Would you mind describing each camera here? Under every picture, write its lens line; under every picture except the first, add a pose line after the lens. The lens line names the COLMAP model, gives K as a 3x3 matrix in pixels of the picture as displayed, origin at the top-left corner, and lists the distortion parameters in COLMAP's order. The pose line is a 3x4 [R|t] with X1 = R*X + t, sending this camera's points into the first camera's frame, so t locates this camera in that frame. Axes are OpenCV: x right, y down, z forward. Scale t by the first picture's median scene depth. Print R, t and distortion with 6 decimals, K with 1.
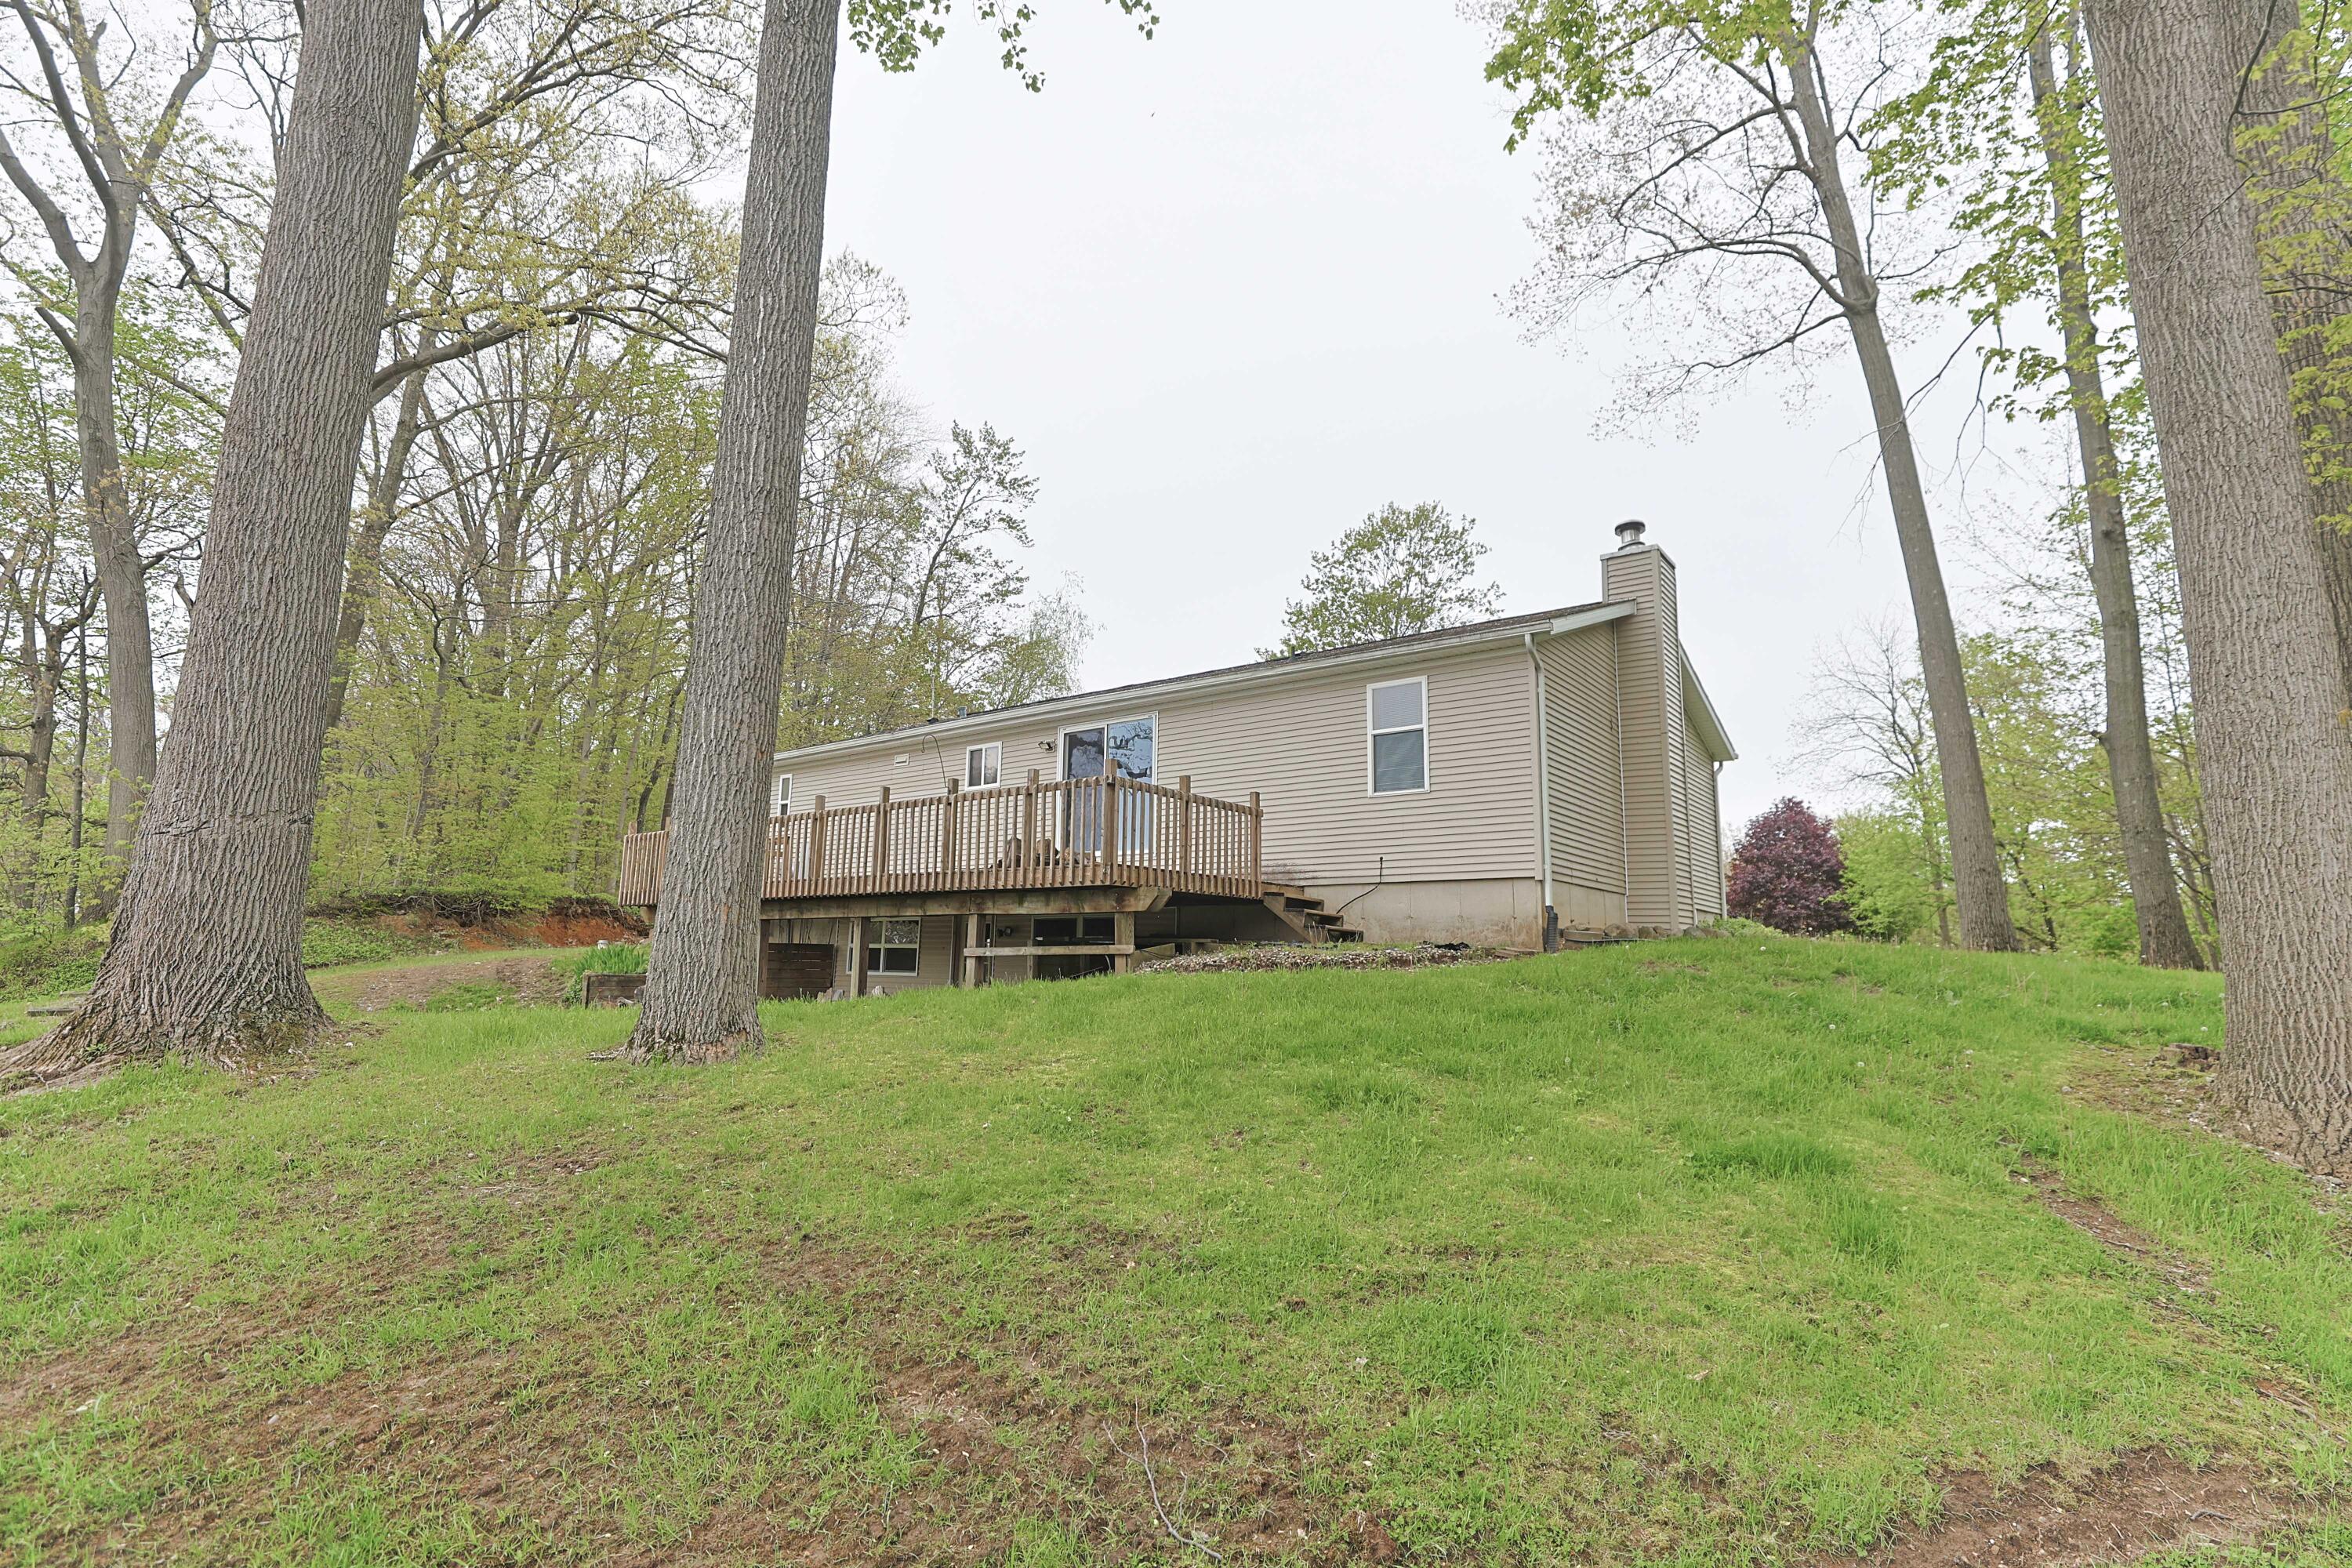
lens RADIAL K [[1127.0, 0, 1176.0], [0, 1127.0, 784.0], [0, 0, 1]] dist [-0.000359, -0.000010]
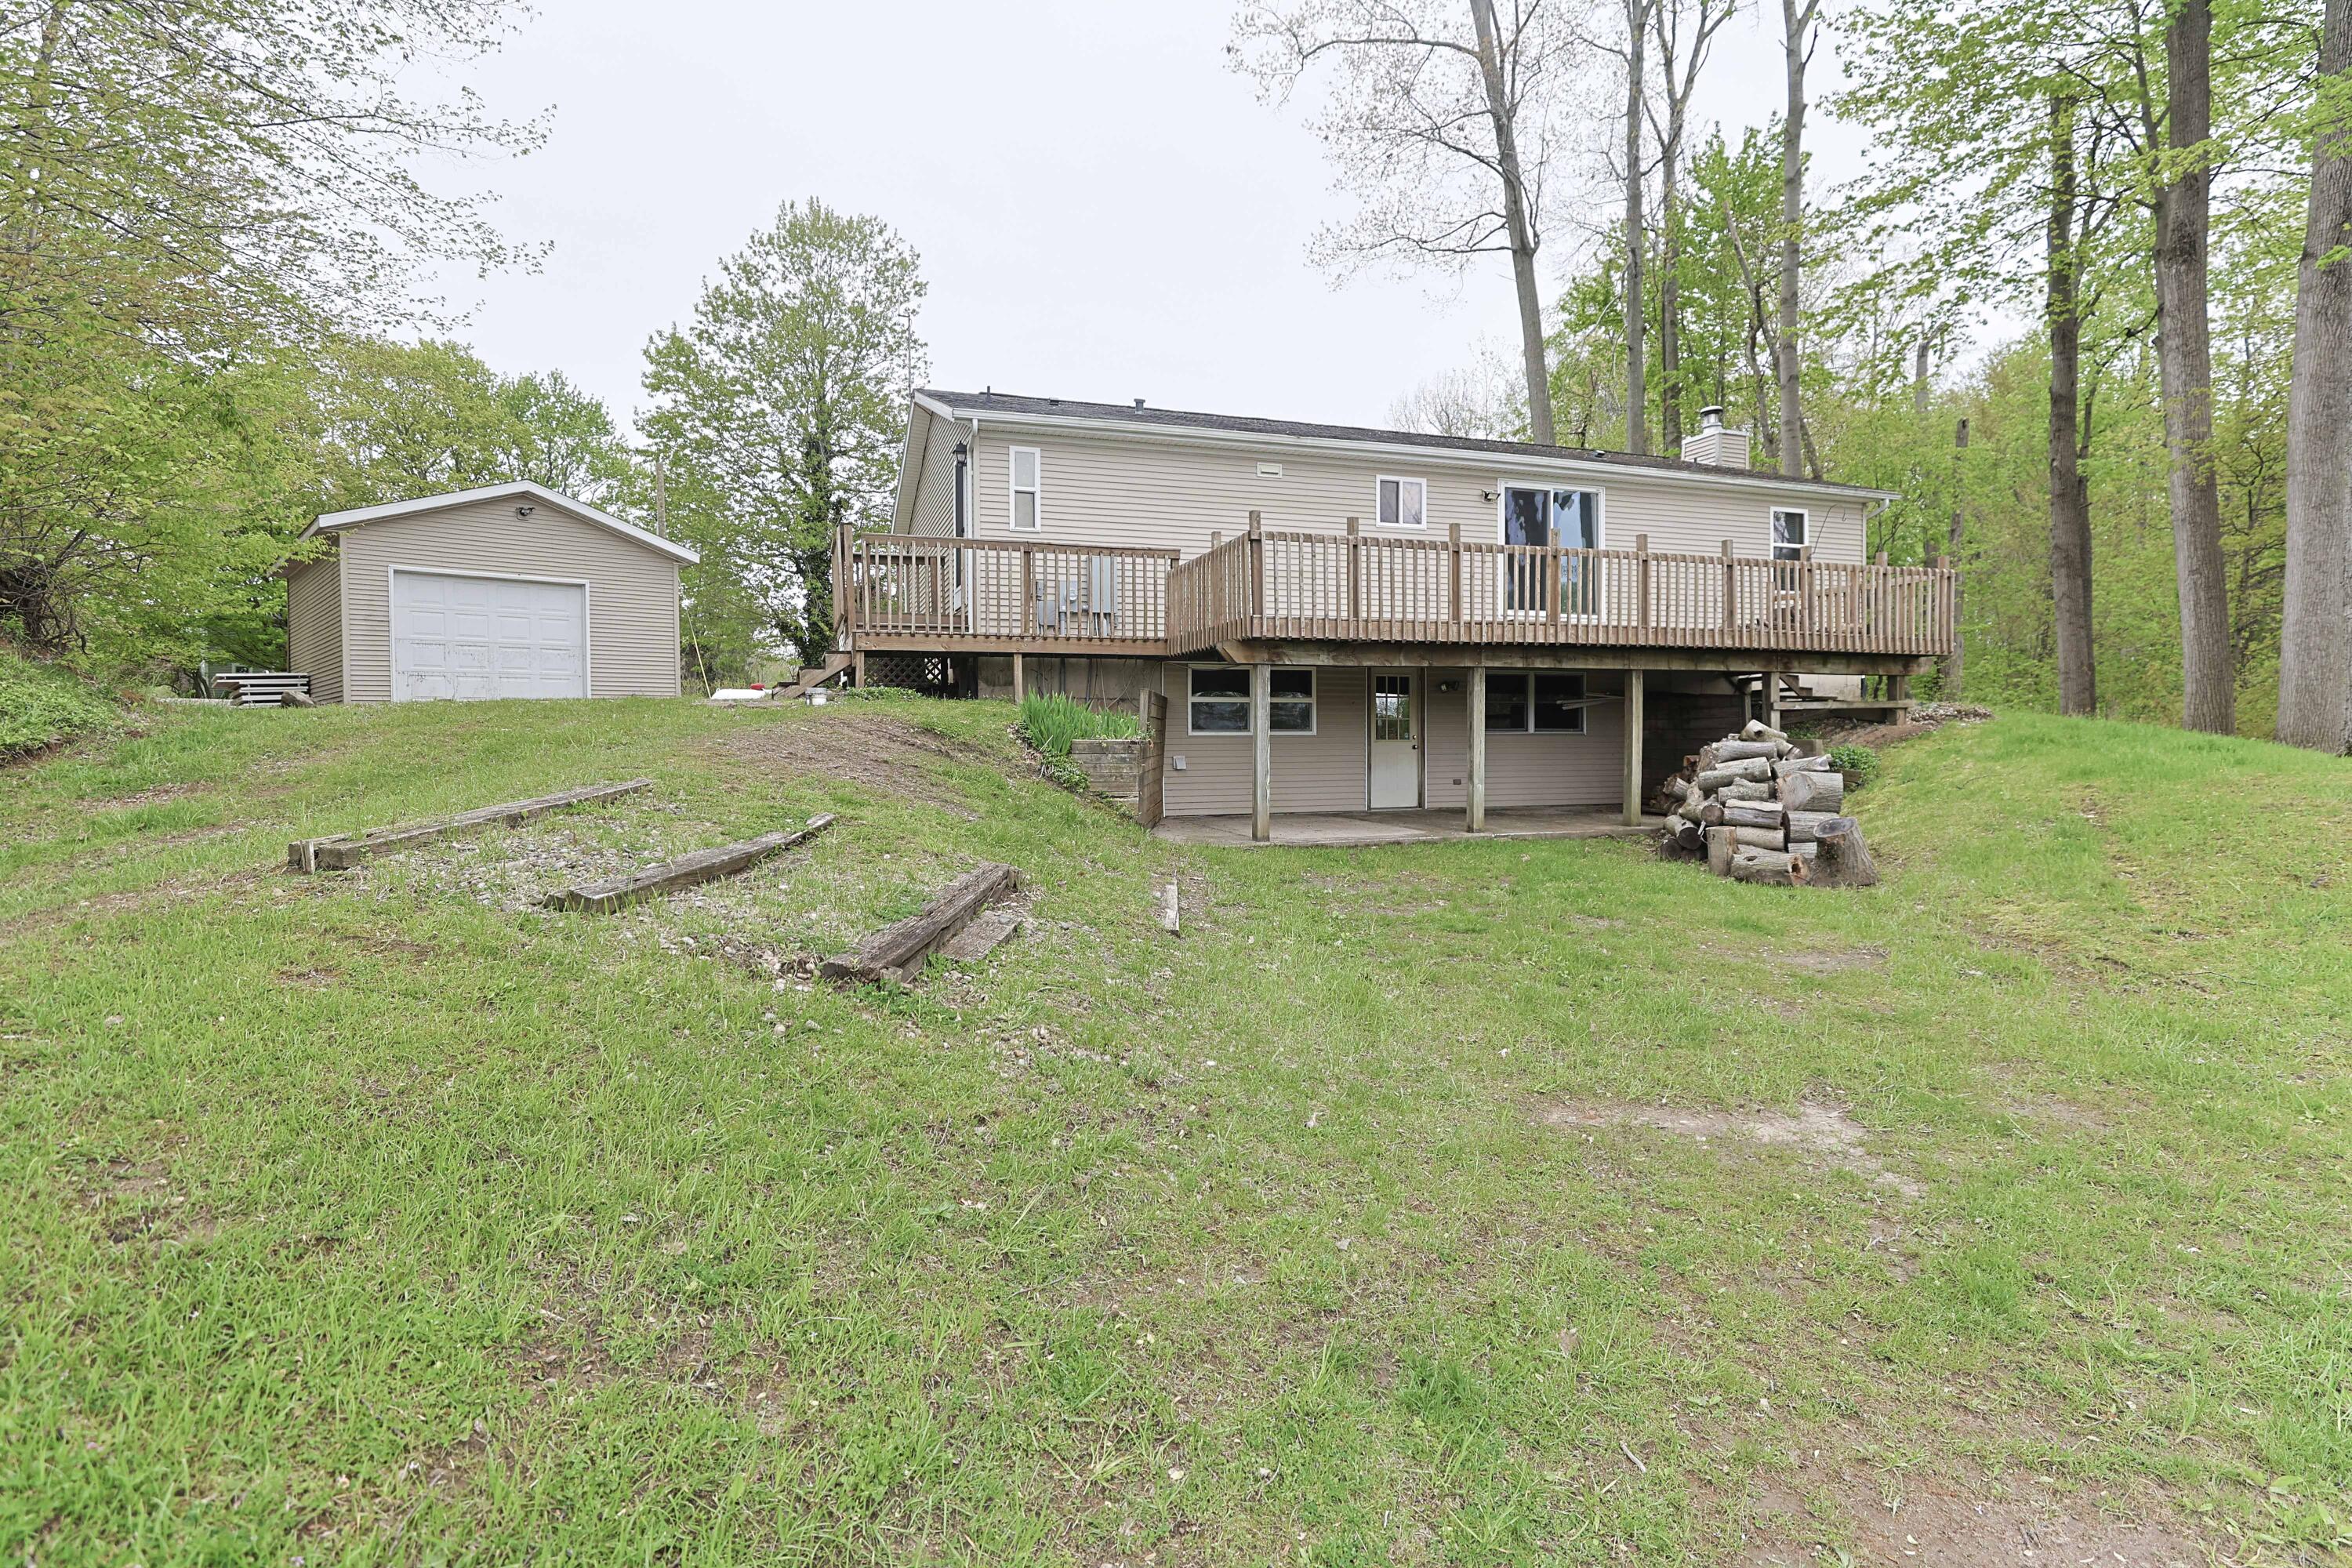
lens RADIAL K [[1127.0, 0, 1176.0], [0, 1127.0, 784.0], [0, 0, 1]] dist [-0.000359, -0.000010]
pose [[0.535437, -0.052451, 0.842945, -1.092141], [-0.123179, 0.982548, 0.139381, 0.107576], [-0.835544, -0.178463, 0.519632, 0.679098]]
